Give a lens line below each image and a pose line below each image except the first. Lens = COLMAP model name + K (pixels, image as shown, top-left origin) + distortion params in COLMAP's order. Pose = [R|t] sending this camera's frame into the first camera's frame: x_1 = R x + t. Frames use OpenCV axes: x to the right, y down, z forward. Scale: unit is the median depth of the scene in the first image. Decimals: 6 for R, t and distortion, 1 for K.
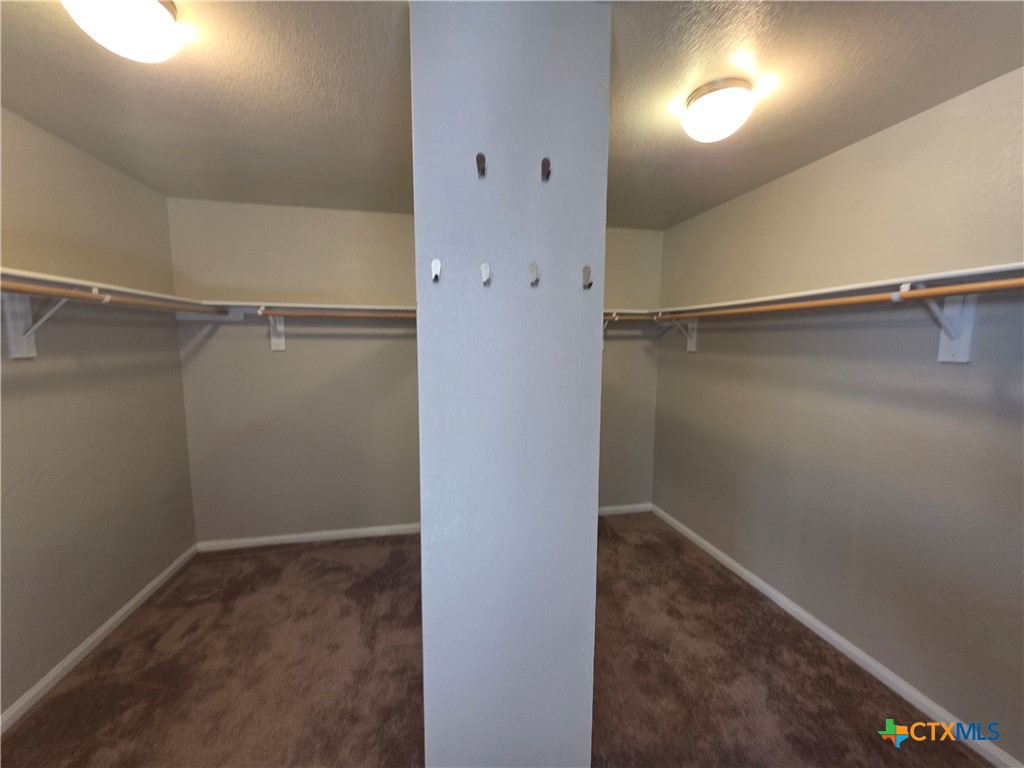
lens RADIAL K [[405.5, 0, 507.0], [0, 405.5, 381.8], [0, 0, 1]] dist [-0.001245, 0.000867]
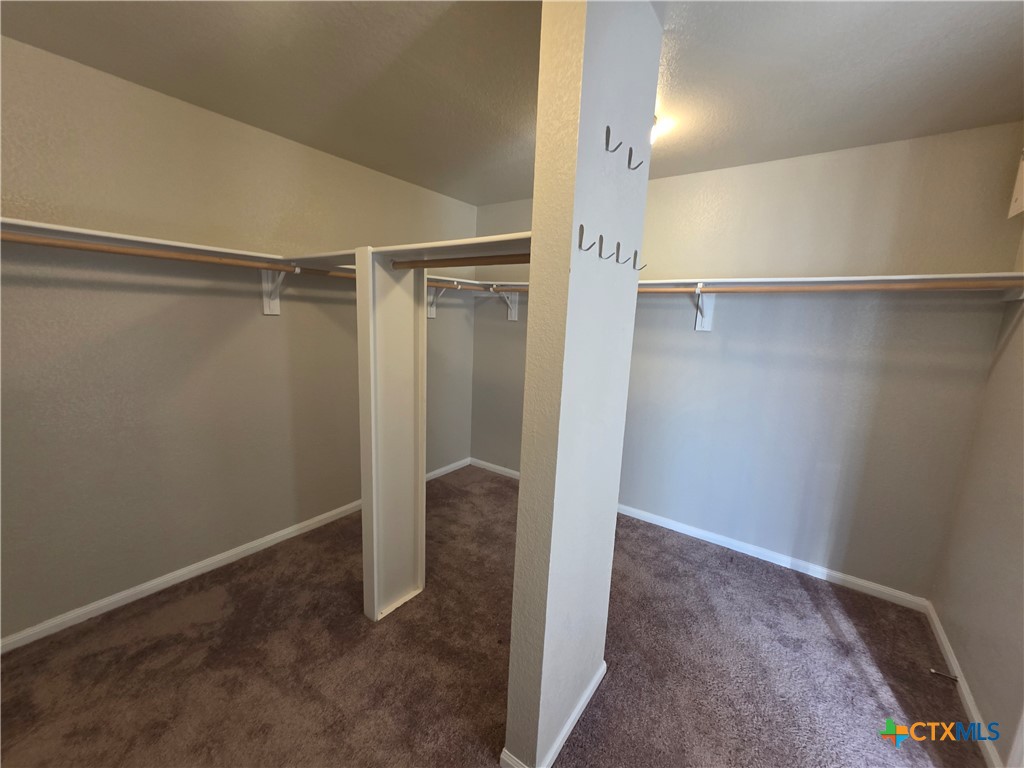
lens RADIAL K [[405.5, 0, 508.6], [0, 405.5, 386.3], [0, 0, 1]] dist [-0.001245, 0.000867]
pose [[0.741558, -0.091215, 0.664659, -0.393256], [0.027956, 0.994055, 0.105228, -0.011784], [-0.670306, -0.059451, 0.739700, 0.156032]]
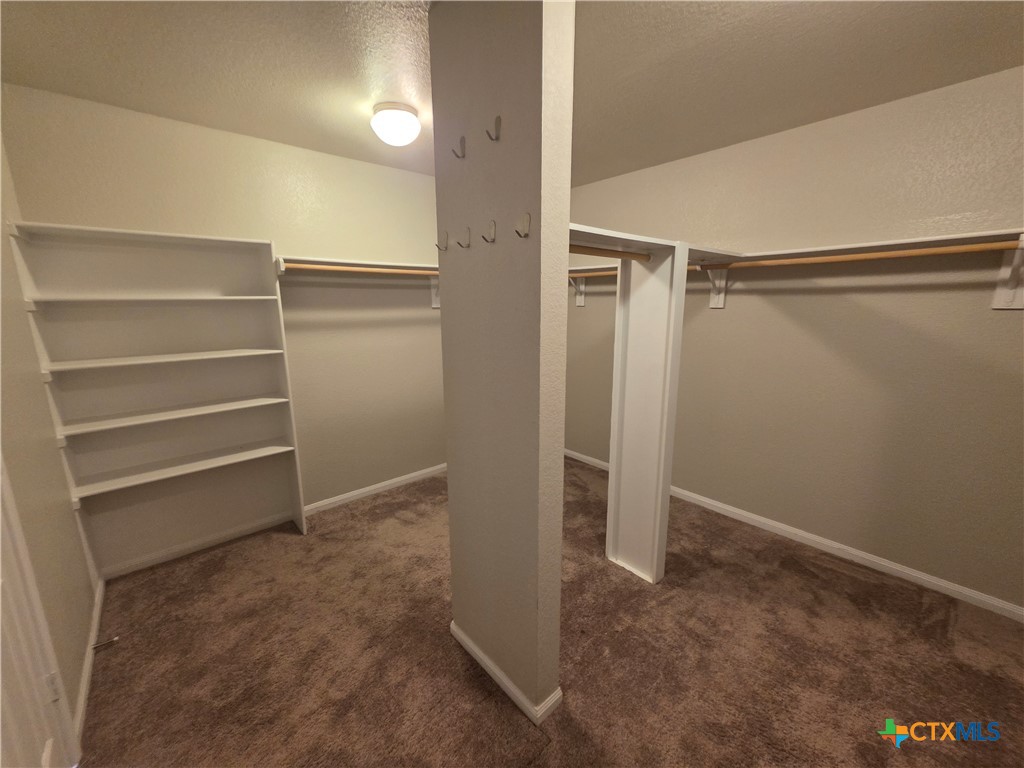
lens RADIAL K [[405.5, 0, 508.4], [0, 405.5, 388.7], [0, 0, 1]] dist [-0.001245, 0.000867]
pose [[0.486205, 0.179108, -0.855292, 0.476766], [-0.073158, 0.983676, 0.164406, -0.017765], [0.870777, -0.017364, 0.491372, 0.210570]]
